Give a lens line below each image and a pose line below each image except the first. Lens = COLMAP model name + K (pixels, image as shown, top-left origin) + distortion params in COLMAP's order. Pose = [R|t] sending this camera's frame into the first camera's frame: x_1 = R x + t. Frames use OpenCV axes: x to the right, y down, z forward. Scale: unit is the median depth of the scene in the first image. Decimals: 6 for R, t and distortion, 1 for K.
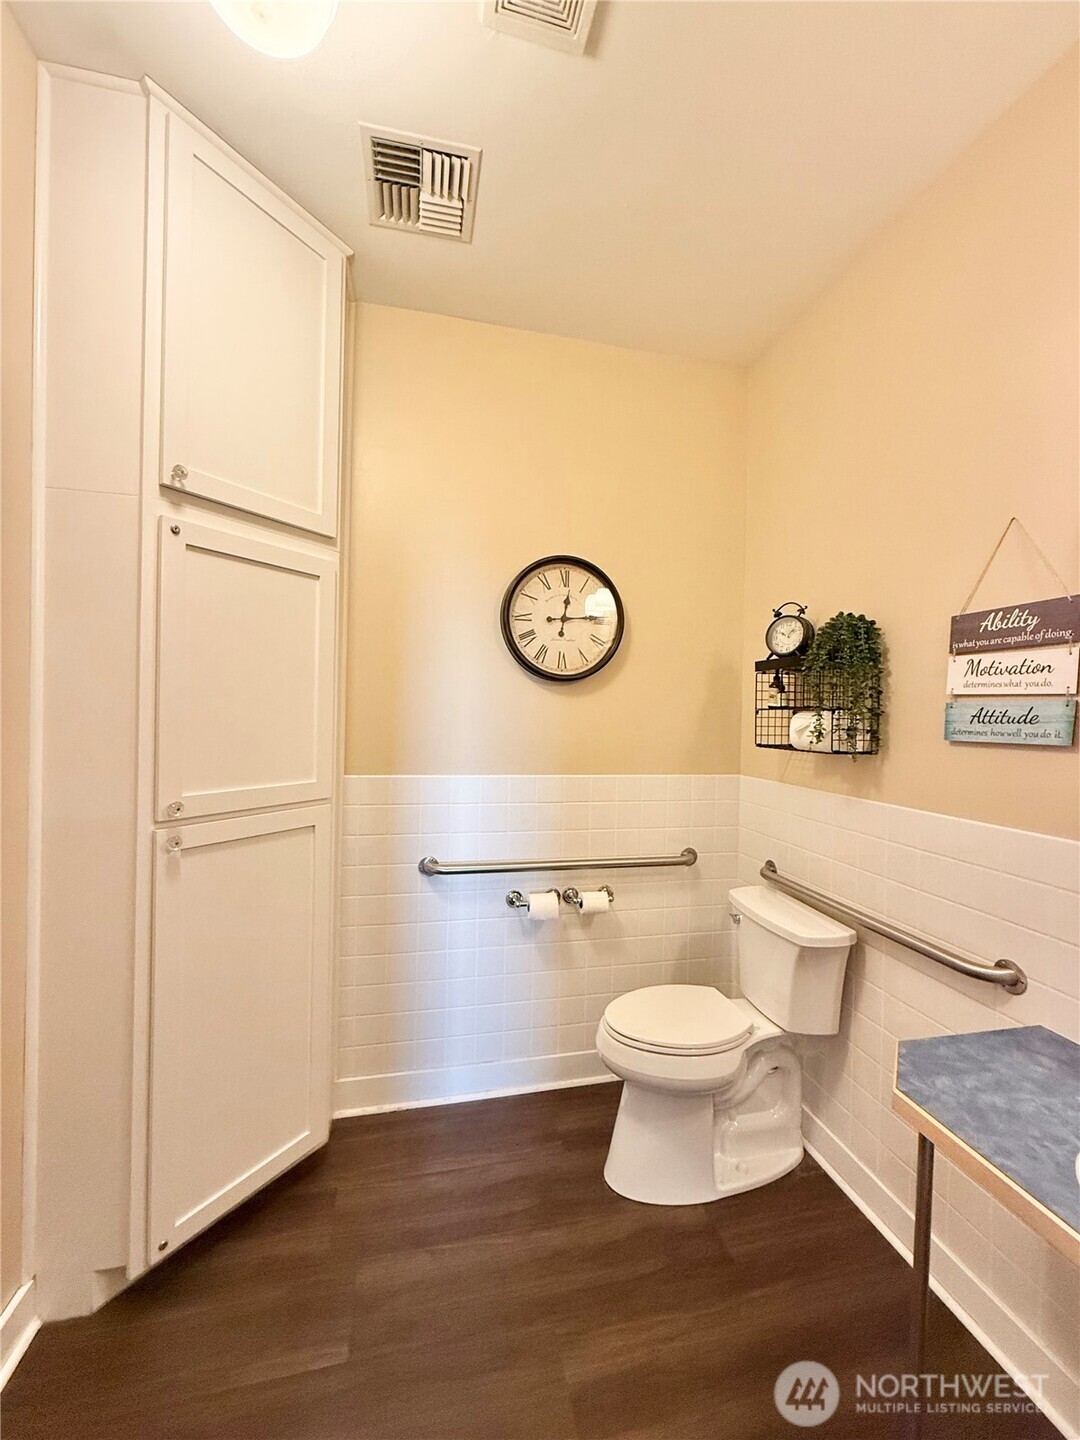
lens RADIAL K [[574.7, 0, 542.1], [0, 574.7, 719.7], [0, 0, 1]] dist [0.002165, -0.000036]
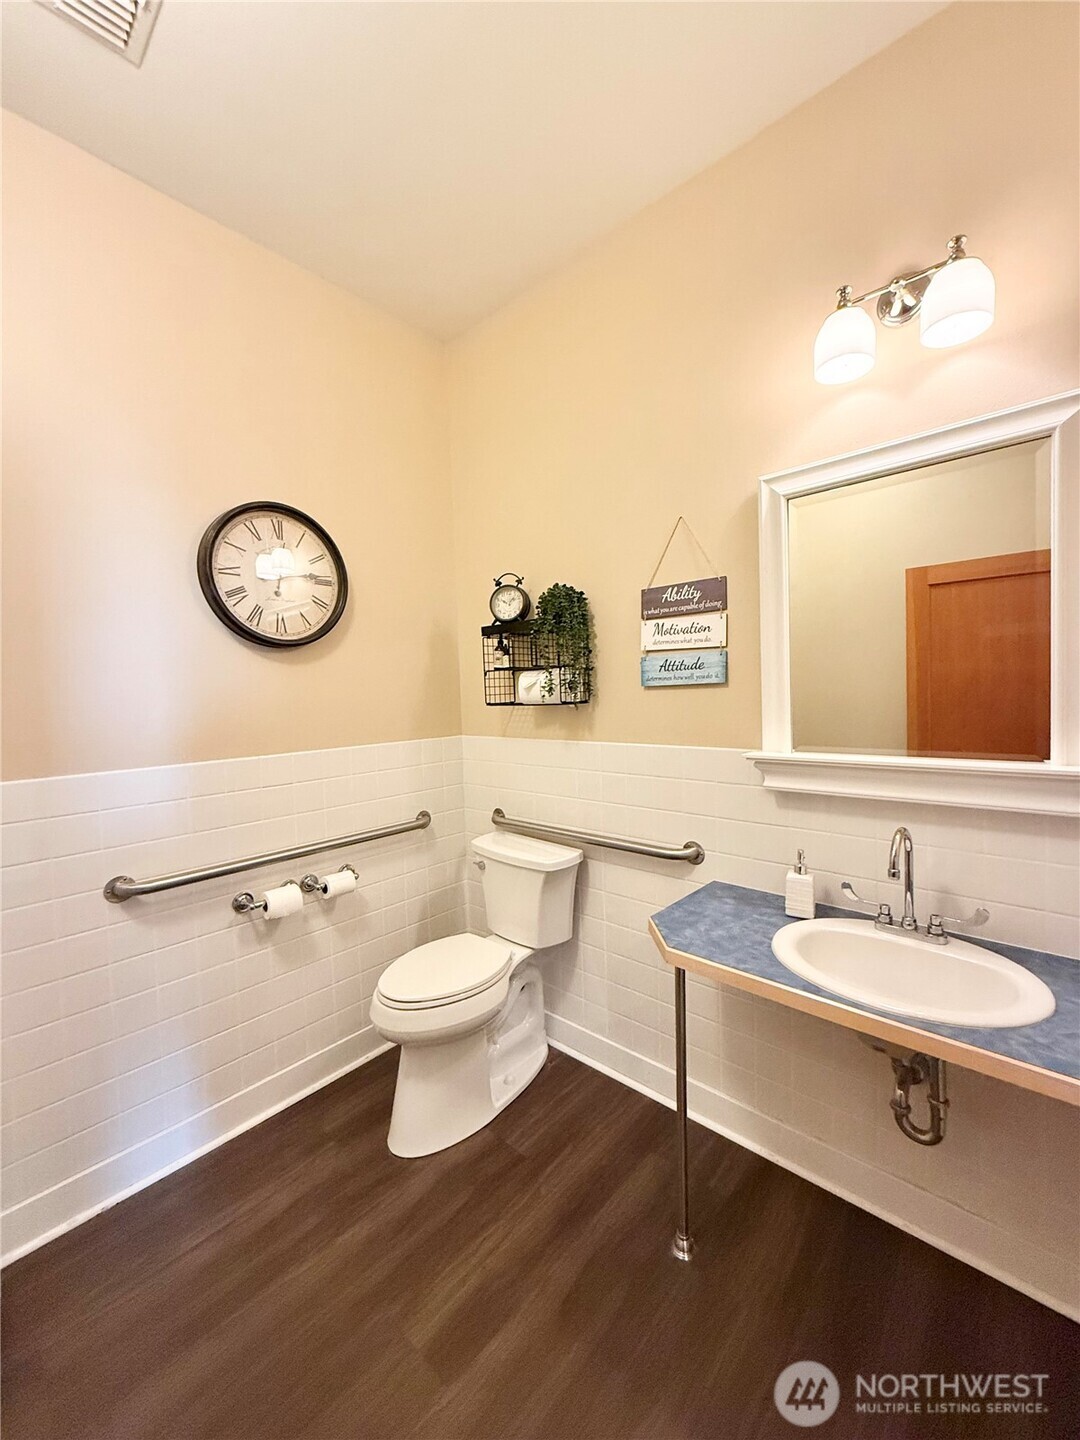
lens RADIAL K [[574.7, 0, 539.4], [0, 574.7, 719.7], [0, 0, 1]] dist [0.002165, -0.000036]
pose [[0.820328, -0.077100, 0.566672, -0.182683], [0.056355, 0.996946, 0.054061, 0.022528], [-0.569110, -0.012413, 0.822168, 0.056554]]
